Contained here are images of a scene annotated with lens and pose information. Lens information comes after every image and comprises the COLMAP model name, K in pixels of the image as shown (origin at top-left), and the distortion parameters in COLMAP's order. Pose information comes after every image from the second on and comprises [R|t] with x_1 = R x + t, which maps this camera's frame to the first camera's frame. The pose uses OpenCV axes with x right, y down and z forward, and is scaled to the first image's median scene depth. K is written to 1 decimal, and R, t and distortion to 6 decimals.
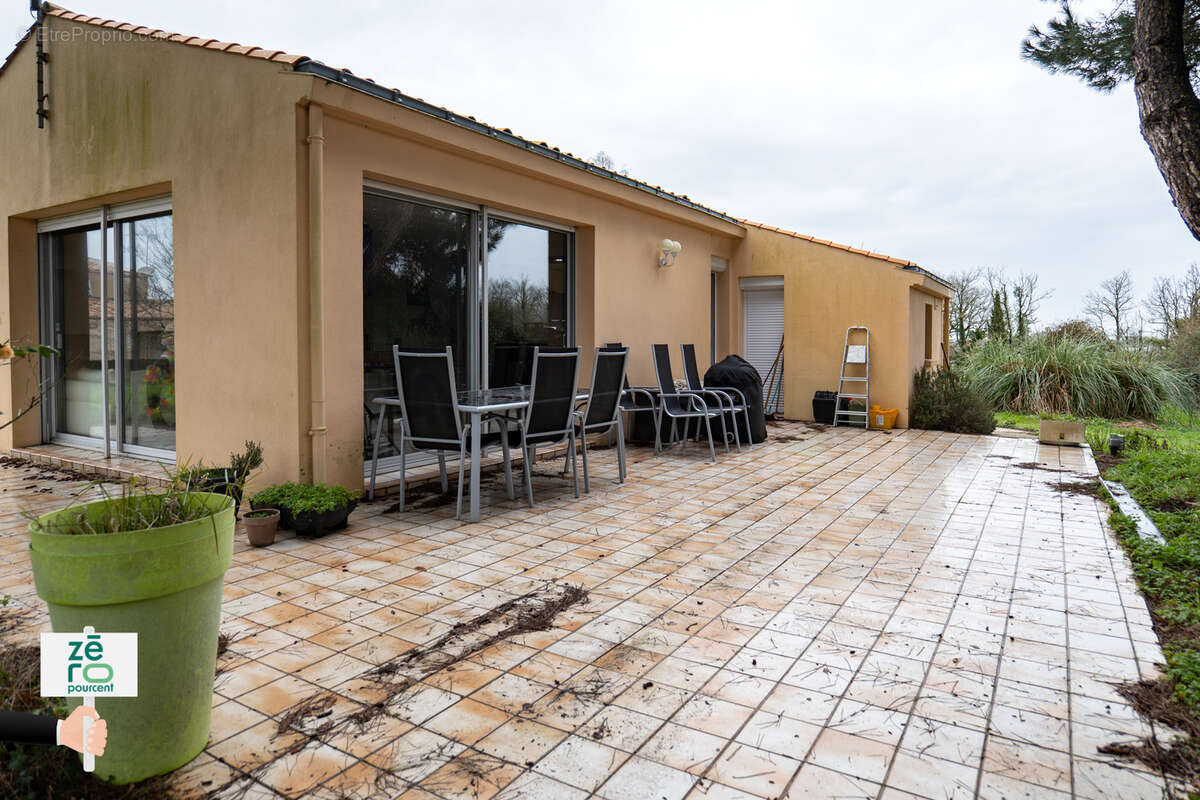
lens RADIAL K [[720.8, 0, 599.3], [0, 720.8, 356.5], [0, 0, 1]] dist [-0.001000, -0.000164]
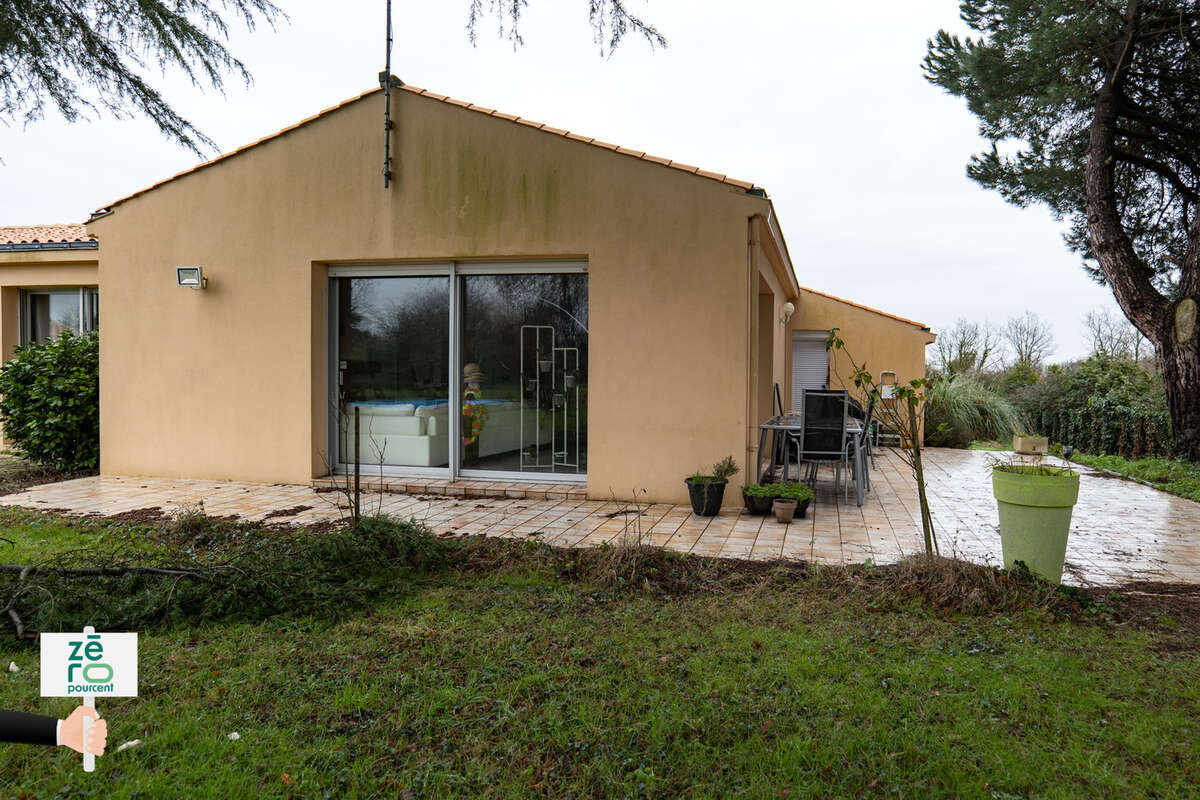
lens RADIAL K [[787.2, 0, 599.7], [0, 787.2, 385.9], [0, 0, 1]] dist [0.001329, 0.000788]
pose [[0.939447, 0.007053, 0.342622, -0.680868], [-0.006452, 0.999975, -0.002894, -0.007019], [-0.342634, 0.000508, 0.939469, -0.200195]]
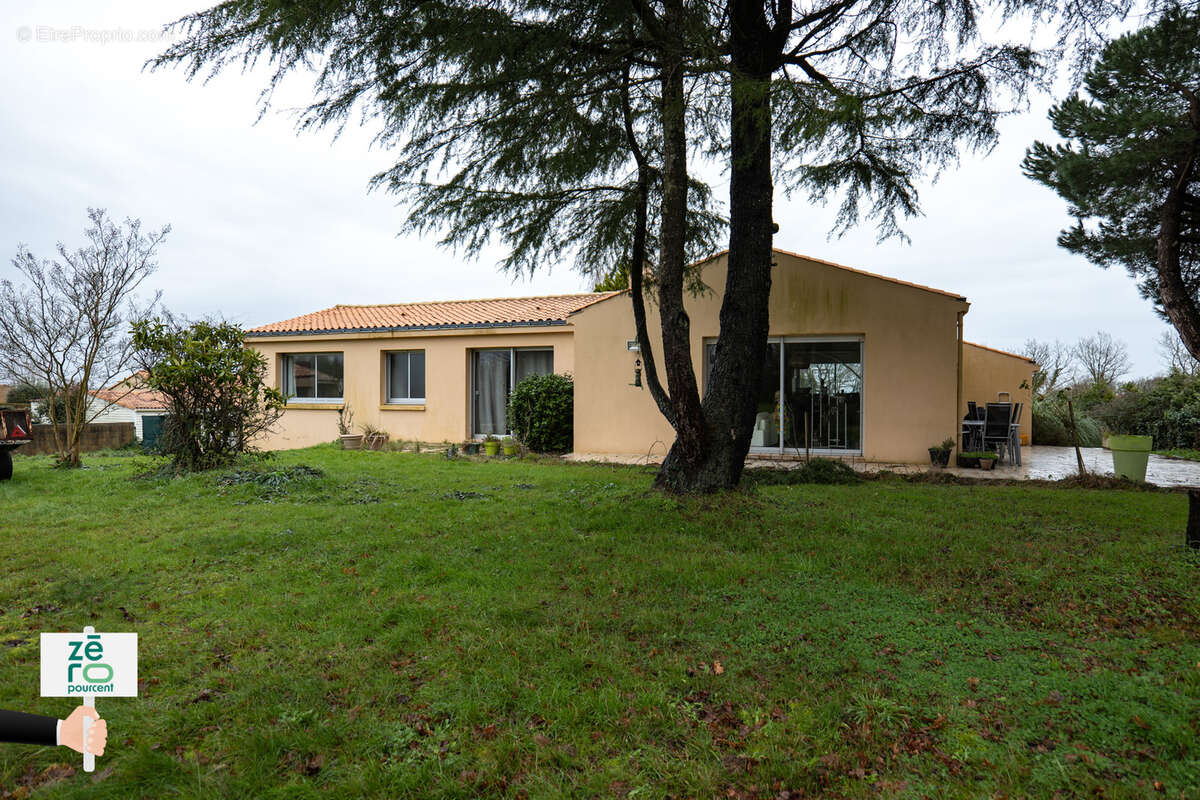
lens RADIAL K [[695.0, 0, 576.4], [0, 695.0, 400.8], [0, 0, 1]] dist [-0.026364, 0.026314]
pose [[0.980462, 0.002678, 0.196688, -1.124046], [-0.000544, 0.999940, -0.010900, 0.001532], [-0.196706, 0.010580, 0.980405, -0.560896]]
